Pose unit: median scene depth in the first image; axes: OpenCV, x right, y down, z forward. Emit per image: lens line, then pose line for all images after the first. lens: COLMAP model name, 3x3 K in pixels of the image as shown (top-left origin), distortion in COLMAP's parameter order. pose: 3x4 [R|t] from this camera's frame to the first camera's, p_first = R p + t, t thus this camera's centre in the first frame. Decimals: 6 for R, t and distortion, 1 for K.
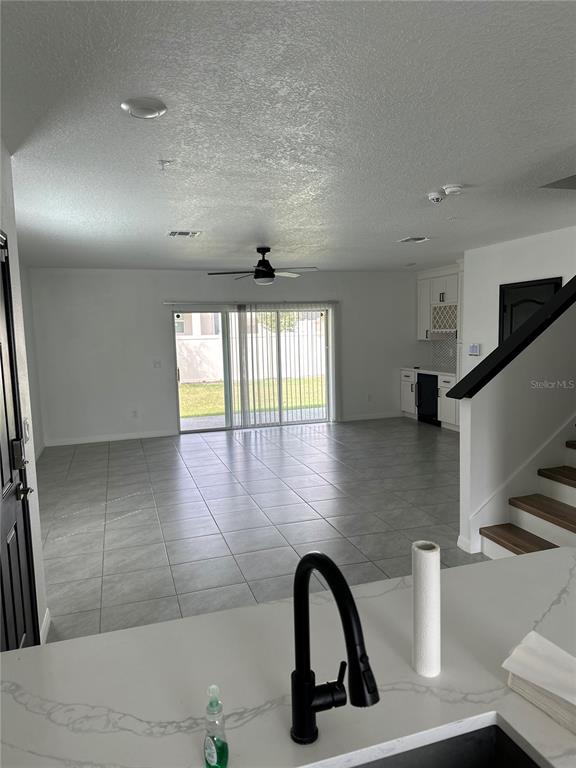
lens RADIAL K [[530.7, 0, 288.0], [0, 530.7, 384.0], [0, 0, 1]] dist [0.001132, -0.001431]
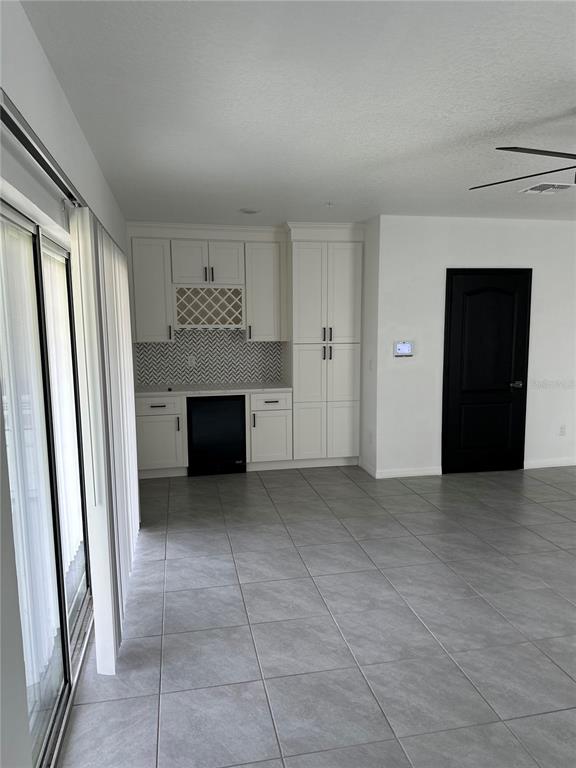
lens RADIAL K [[530.7, 0, 288.0], [0, 530.7, 384.0], [0, 0, 1]] dist [0.001132, -0.001431]
pose [[0.112178, -0.101091, 0.988533, -0.344231], [0.114402, 0.989511, 0.088209, -0.079044], [-0.987081, 0.103195, 0.122567, 0.847740]]
